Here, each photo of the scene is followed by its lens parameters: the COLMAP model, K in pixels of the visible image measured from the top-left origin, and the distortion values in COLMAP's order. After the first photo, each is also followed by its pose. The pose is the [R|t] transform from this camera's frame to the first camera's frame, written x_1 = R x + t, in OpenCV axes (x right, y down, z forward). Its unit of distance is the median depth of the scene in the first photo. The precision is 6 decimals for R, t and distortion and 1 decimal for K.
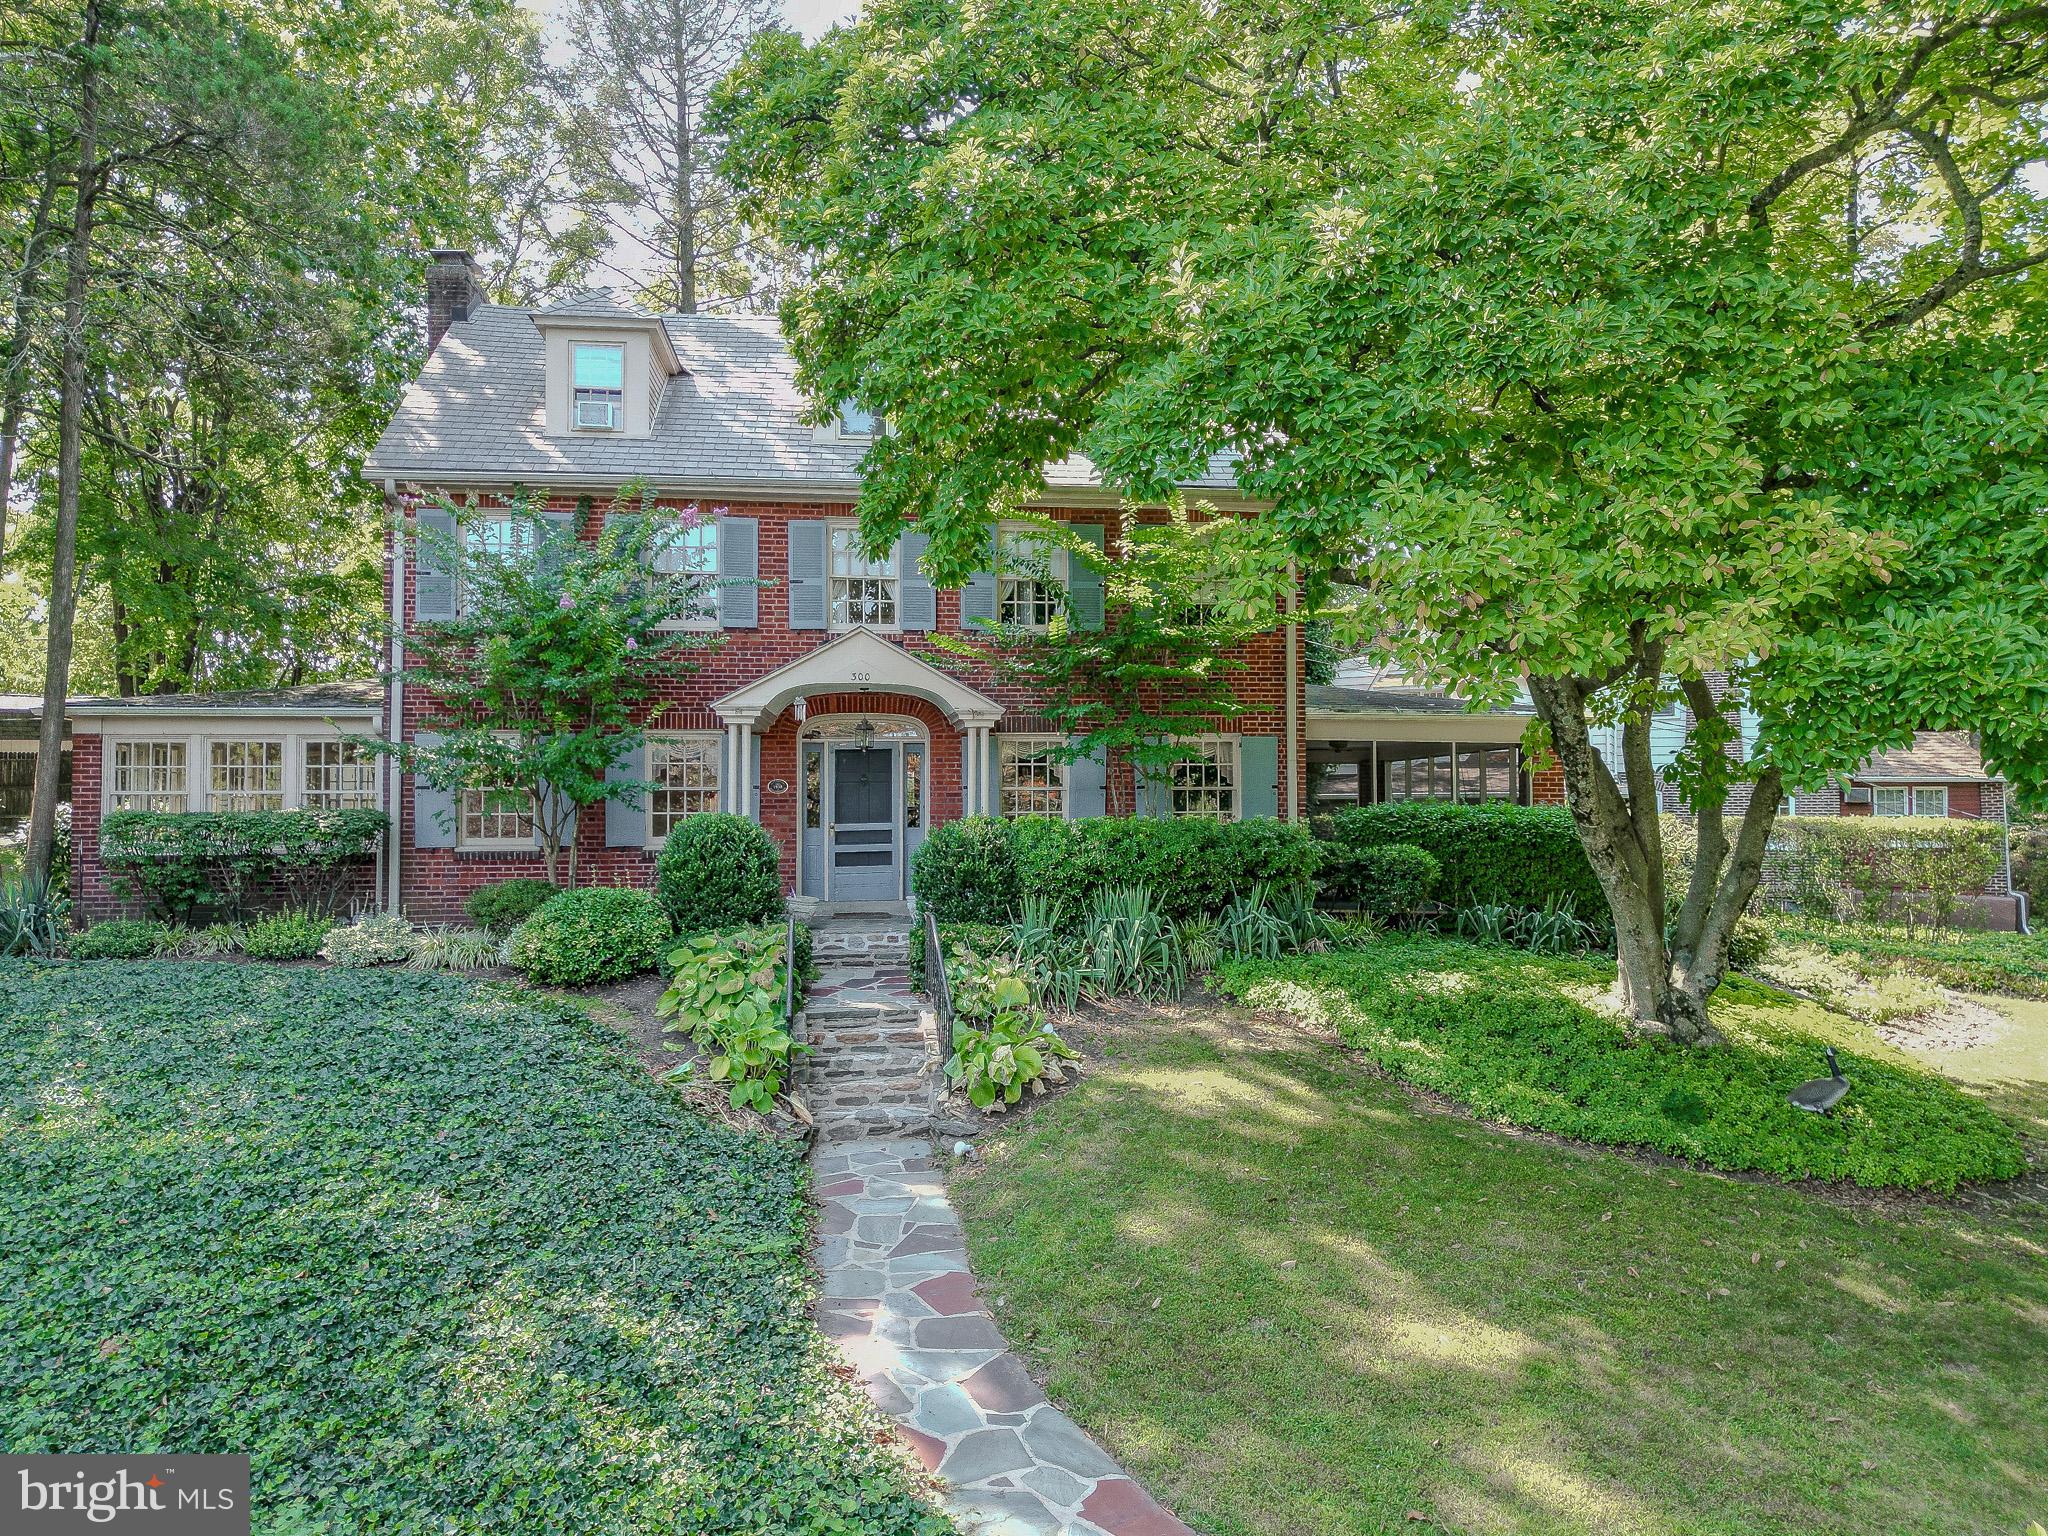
lens RADIAL K [[1460.9, 0, 1024.0], [0, 1460.9, 768.0], [0, 0, 1]] dist [0.085341, -0.081643]
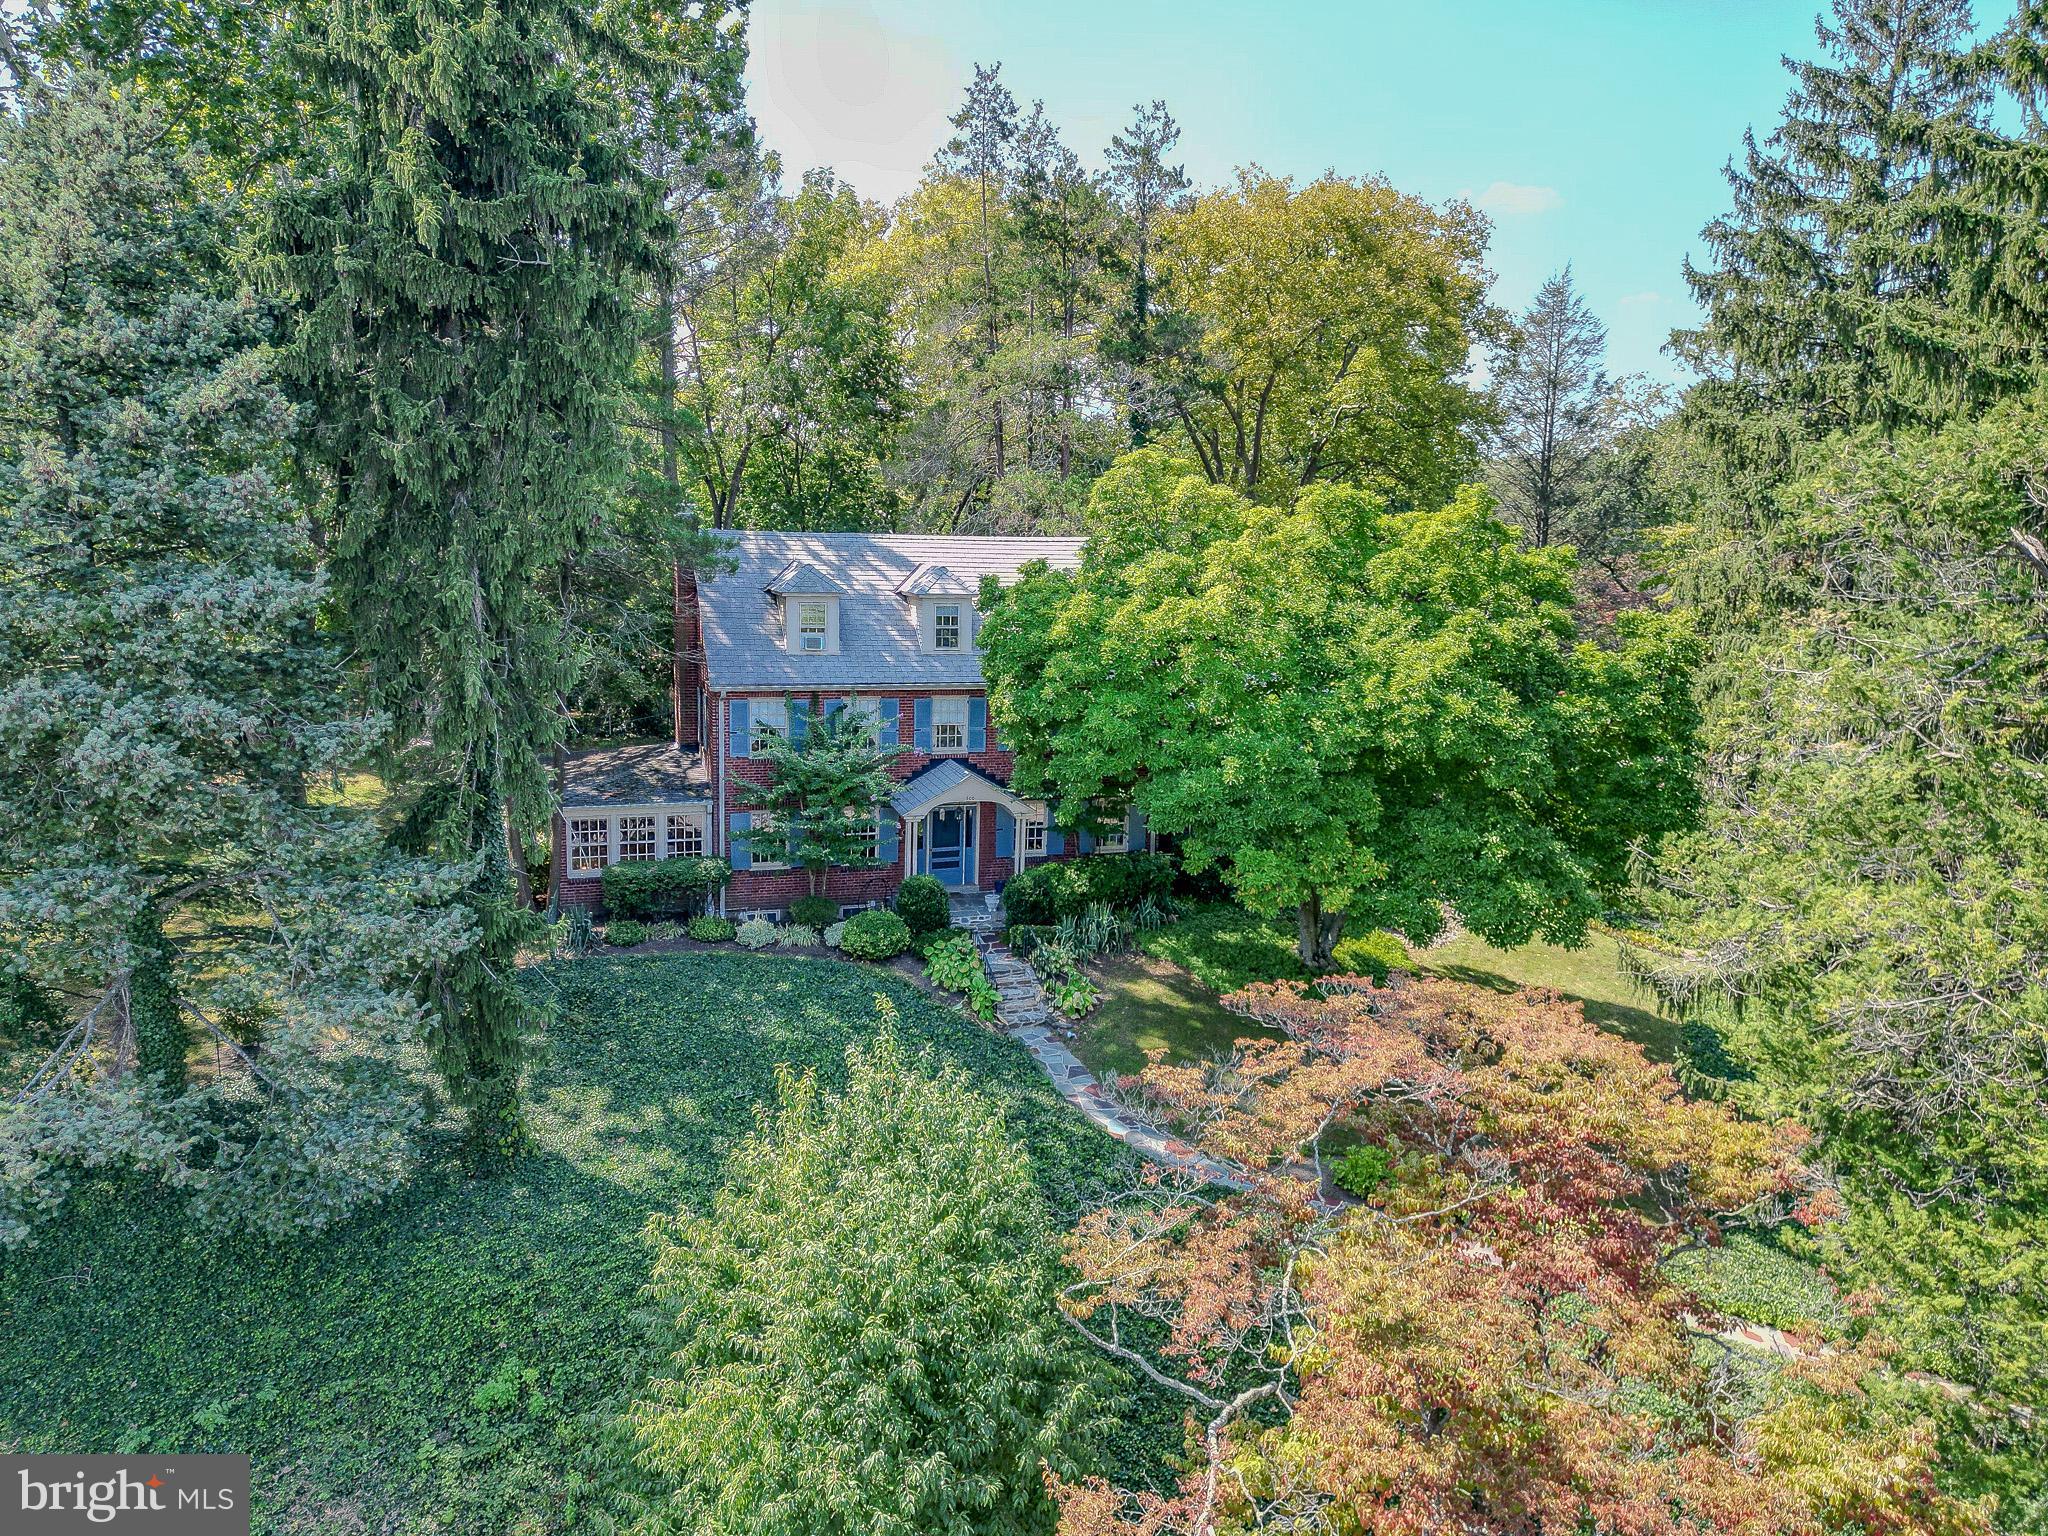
lens RADIAL K [[1477.5, 0, 1024.0], [0, 1477.5, 768.0], [0, 0, 1]] dist [0.088454, -0.083975]
pose [[0.978947, -0.009491, 0.203894, -0.518696], [-0.030421, 0.980978, 0.191721, -0.571490], [-0.201835, -0.193887, 0.960037, -1.159803]]
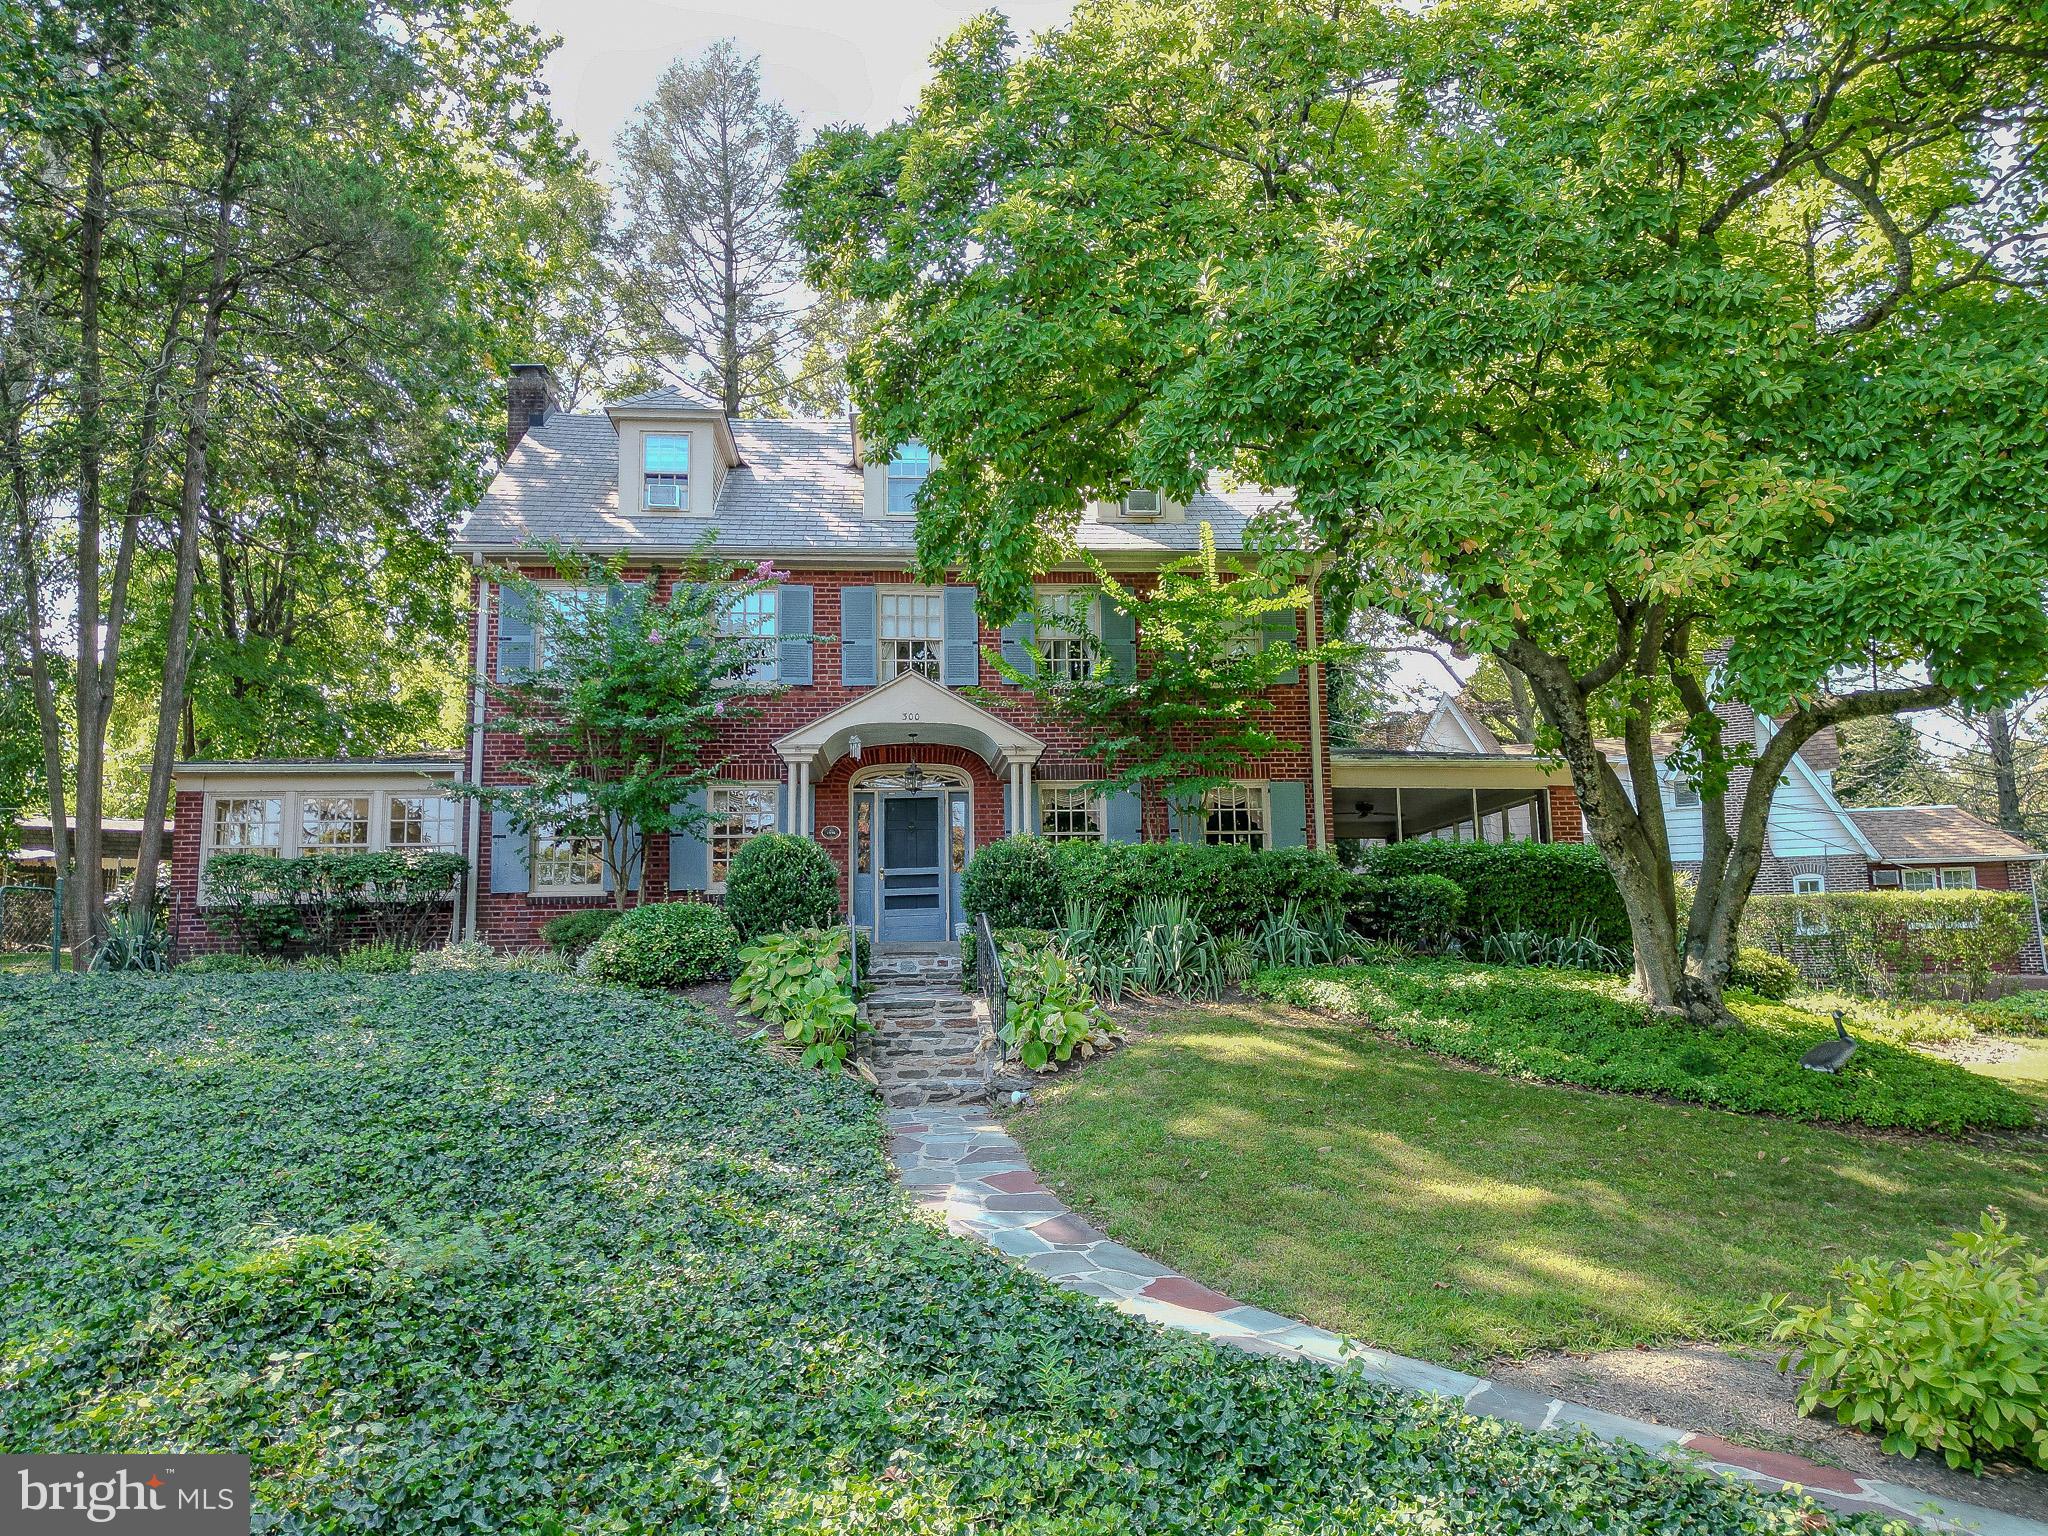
lens RADIAL K [[1477.5, 0, 1024.0], [0, 1477.5, 768.0], [0, 0, 1]] dist [0.088454, -0.083975]
pose [[0.999714, -0.016002, -0.017746, -0.011517], [0.013949, 0.993801, -0.110296, 0.106371], [0.019401, 0.110017, 0.993740, -0.078984]]
